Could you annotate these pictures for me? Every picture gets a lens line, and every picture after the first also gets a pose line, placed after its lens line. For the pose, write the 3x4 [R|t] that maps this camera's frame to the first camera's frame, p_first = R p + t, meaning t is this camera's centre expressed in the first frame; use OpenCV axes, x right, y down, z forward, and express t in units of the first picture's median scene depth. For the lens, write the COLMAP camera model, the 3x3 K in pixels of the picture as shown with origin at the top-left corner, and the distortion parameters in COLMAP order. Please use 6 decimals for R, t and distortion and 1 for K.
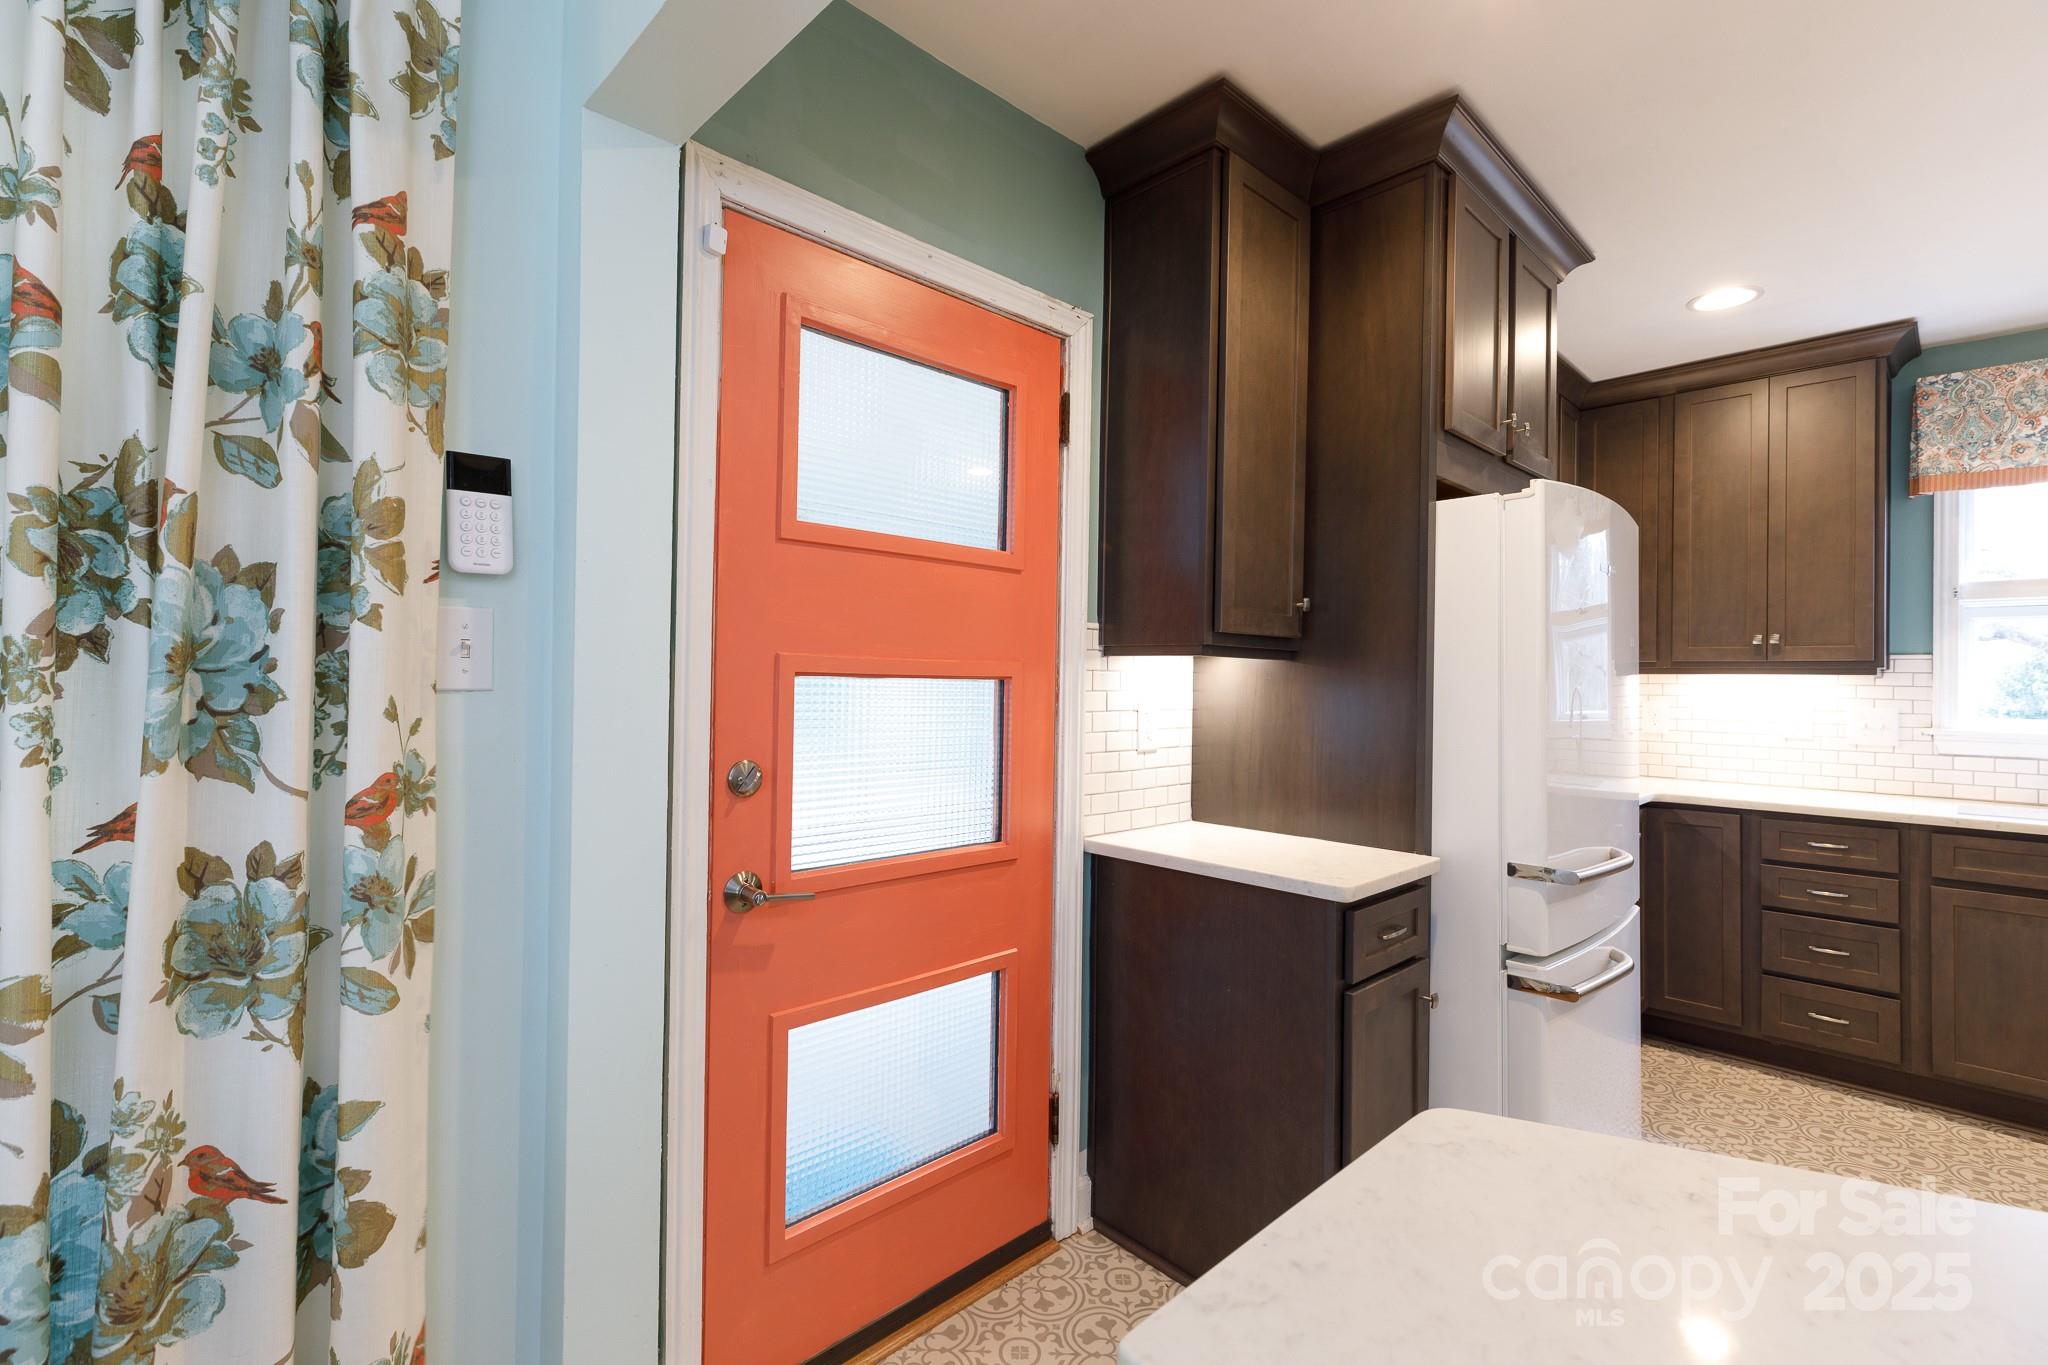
lens RADIAL K [[909.9, 0, 1023.1], [0, 909.9, 667.8], [0, 0, 1]] dist [0.003339, -0.001396]
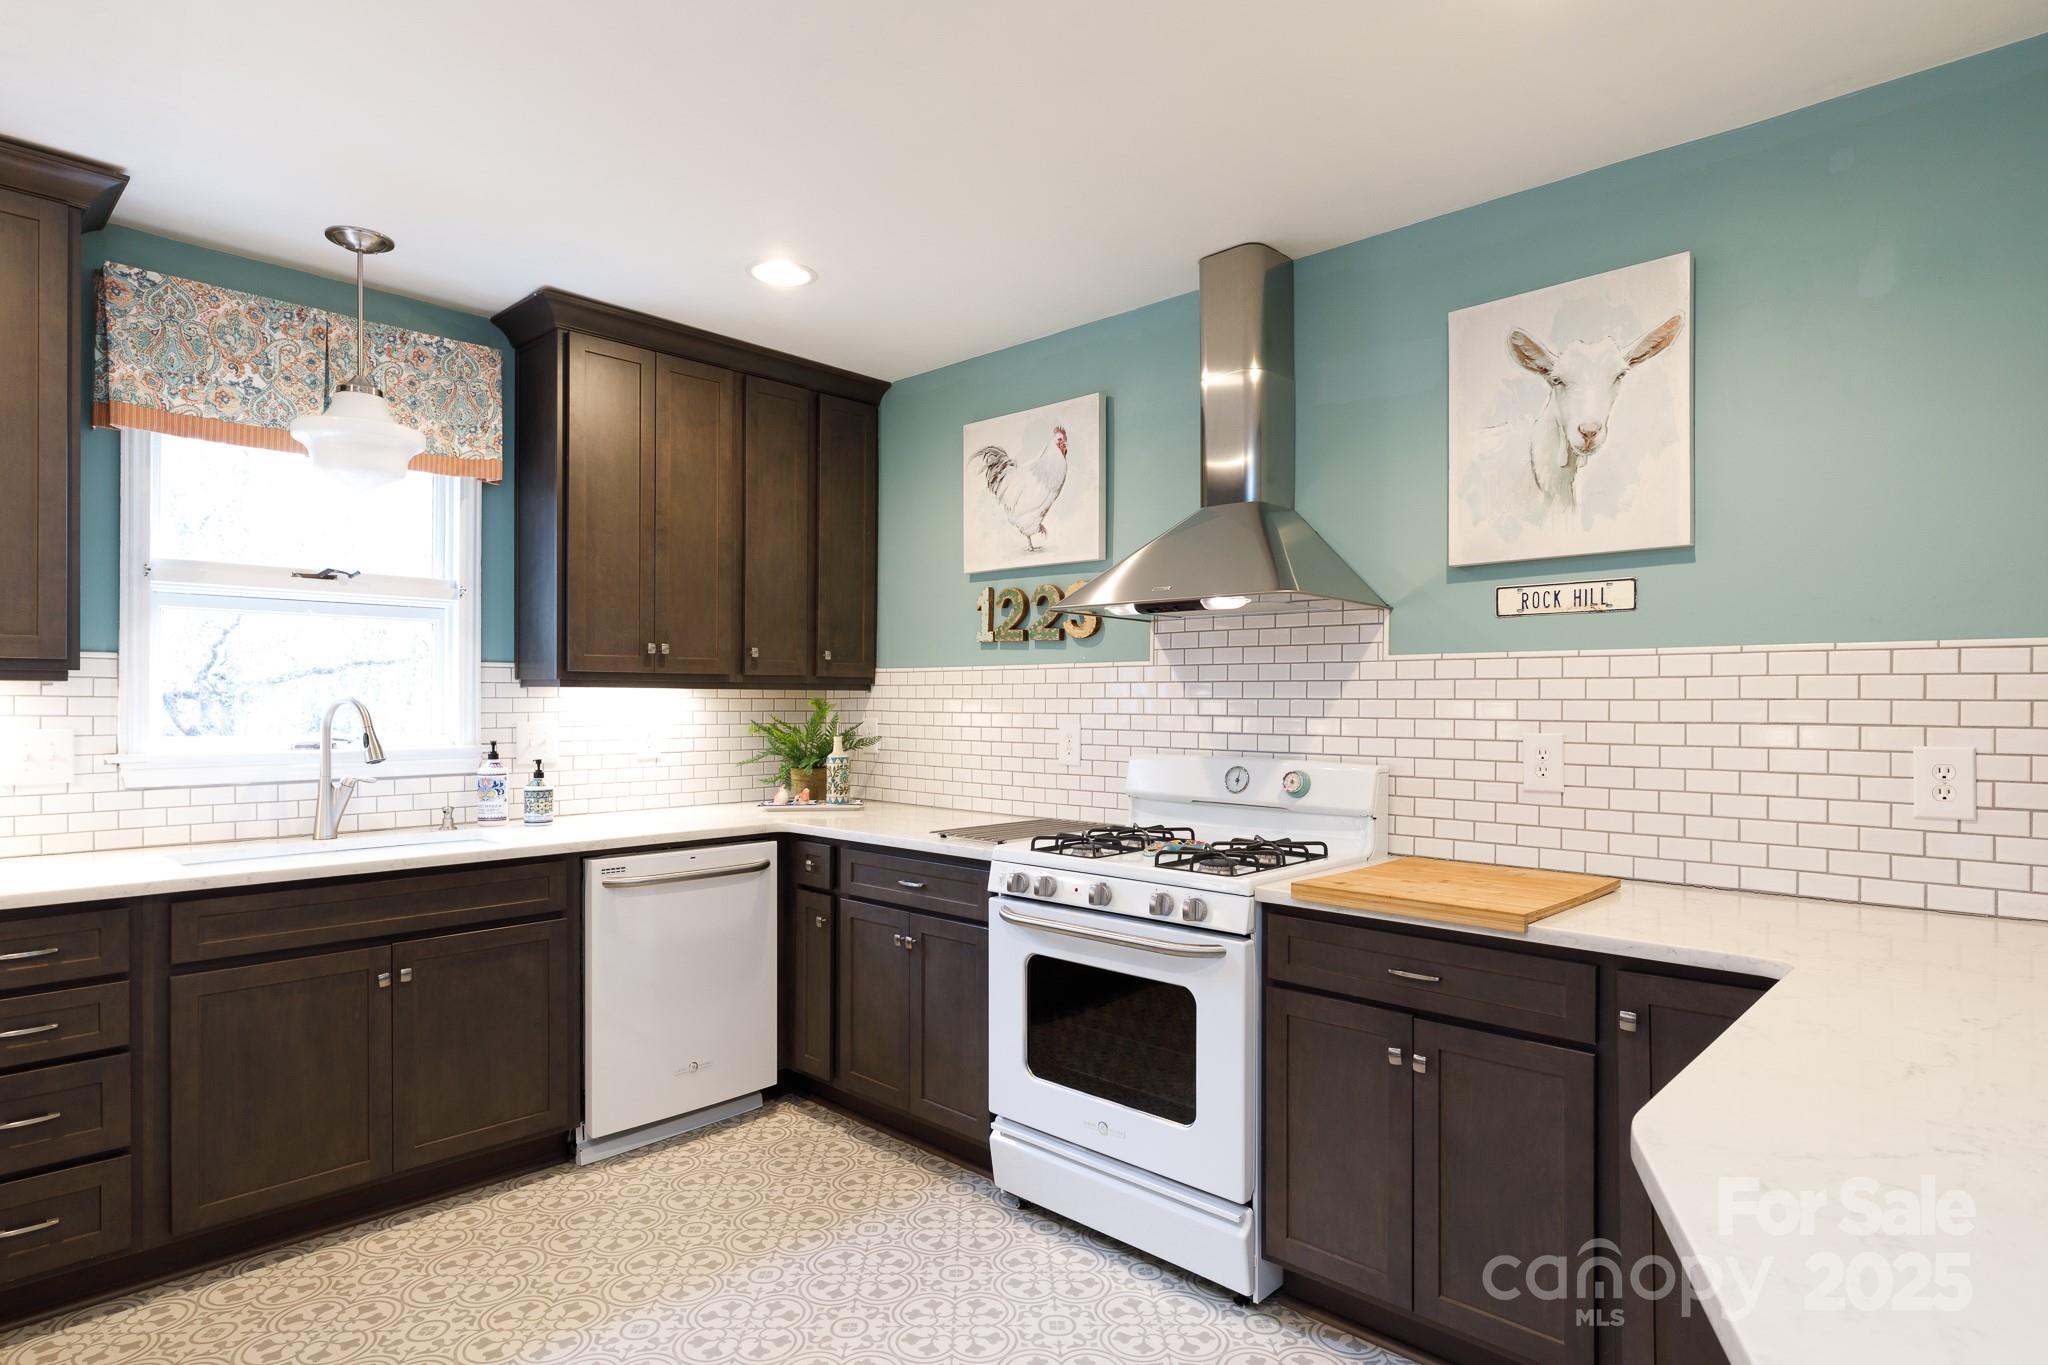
lens RADIAL K [[1118.2, 0, 1011.6], [0, 1118.2, 695.8], [0, 0, 1]] dist [0.002628, 0.000483]
pose [[-0.029022, -0.012495, 0.999501, 0.103728], [-0.013470, 0.999836, 0.012108, -0.000392], [-0.999488, -0.013112, -0.029186, 0.375830]]
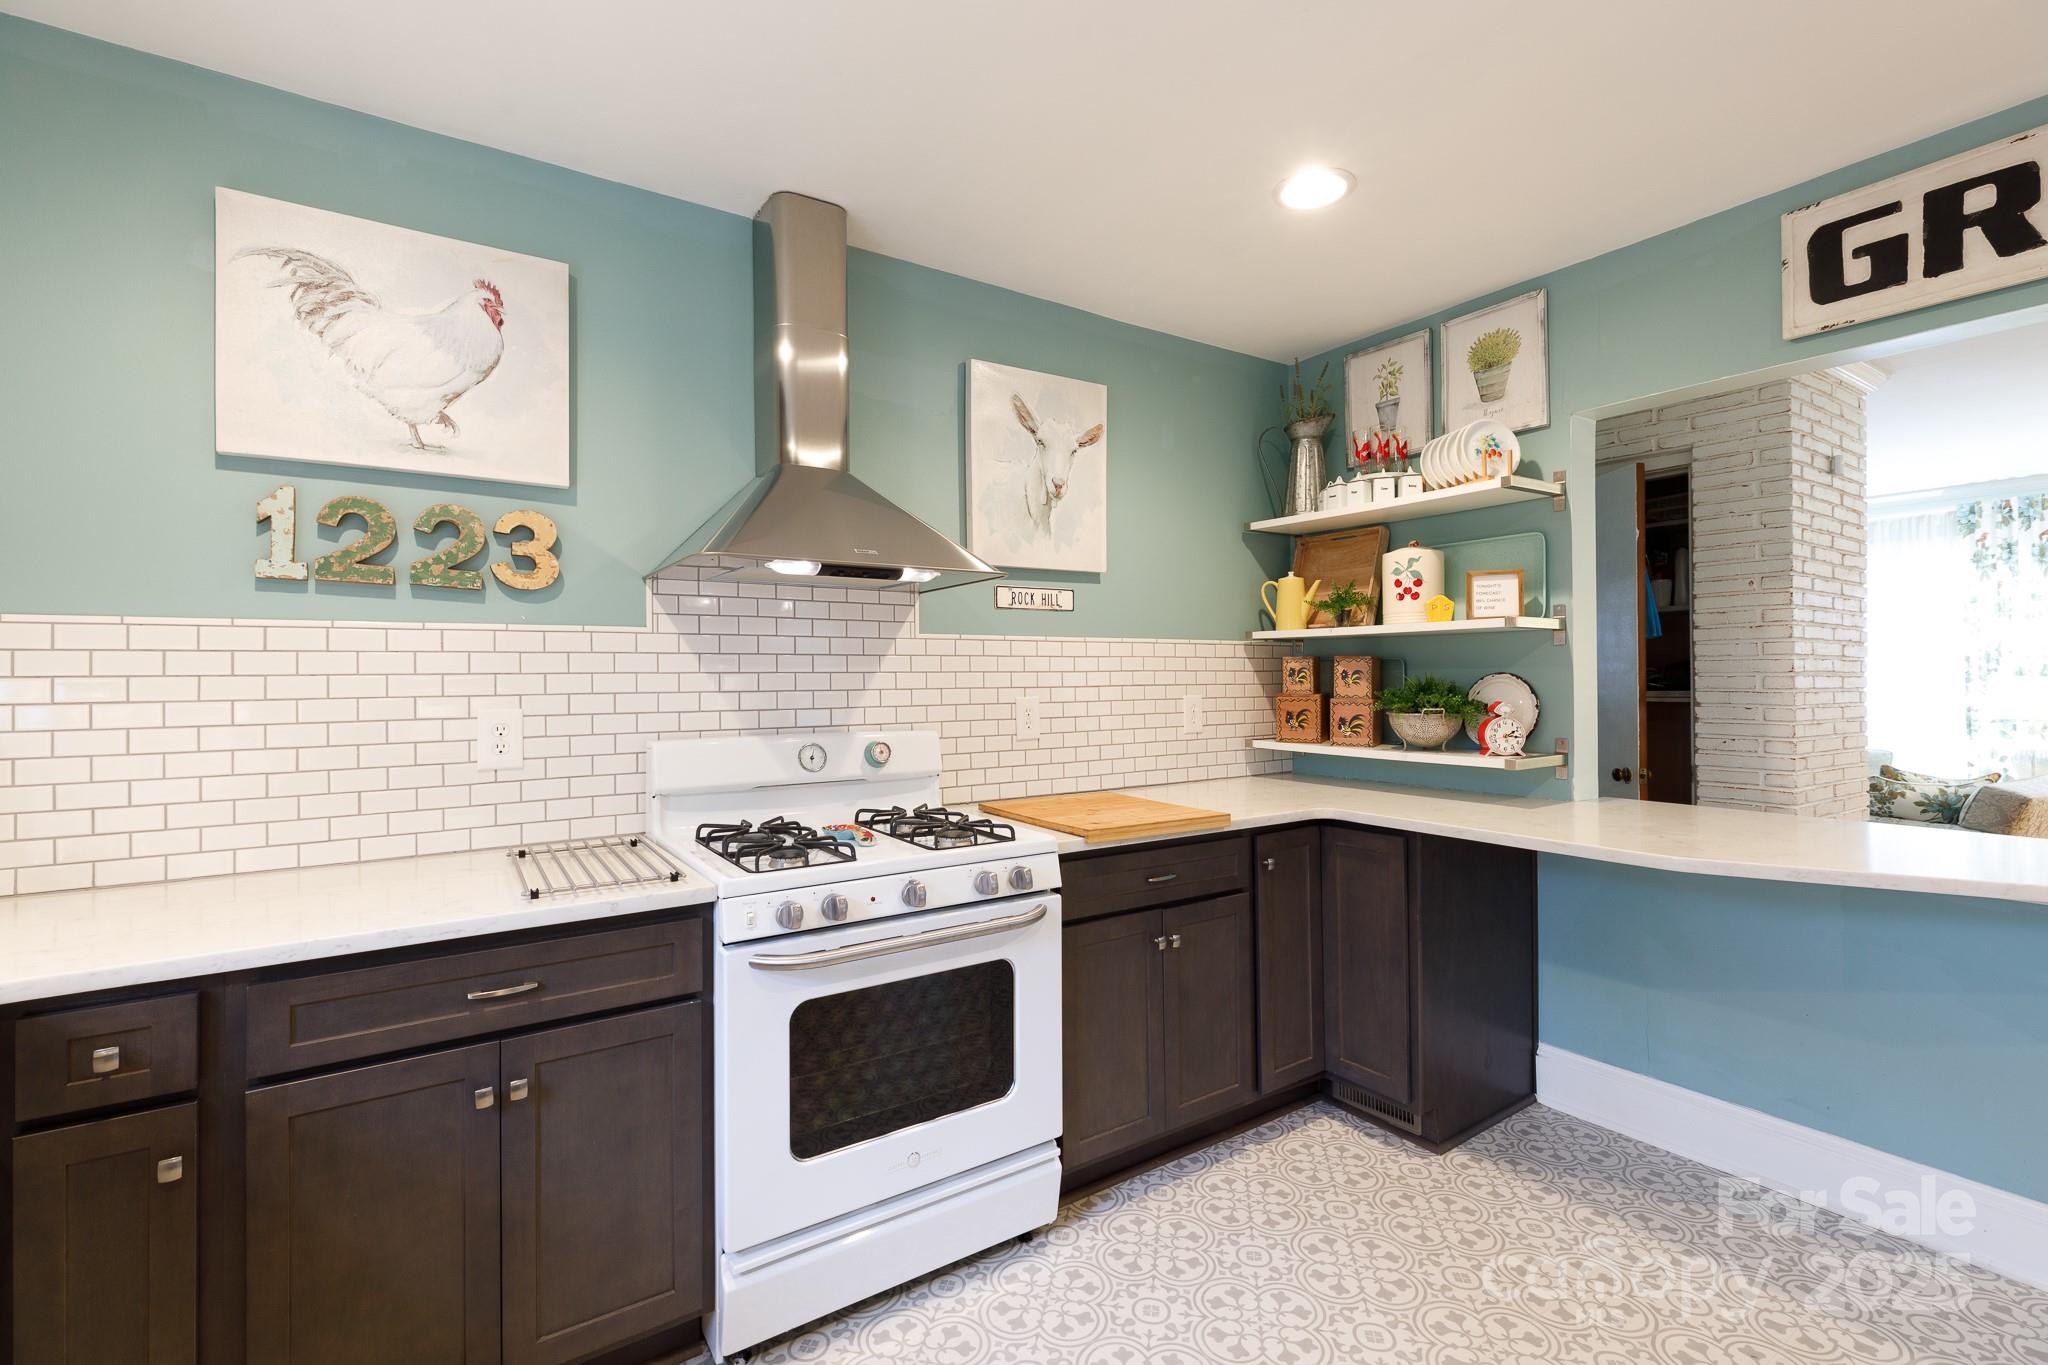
lens RADIAL K [[909.9, 0, 1007.2], [0, 909.9, 671.6], [0, 0, 1]] dist [0.003339, -0.001396]
pose [[-0.982913, -0.007433, 0.183922, 0.857418], [-0.009781, 0.999882, -0.011862, 0.020453], [-0.183812, -0.013458, -0.982869, 0.926334]]
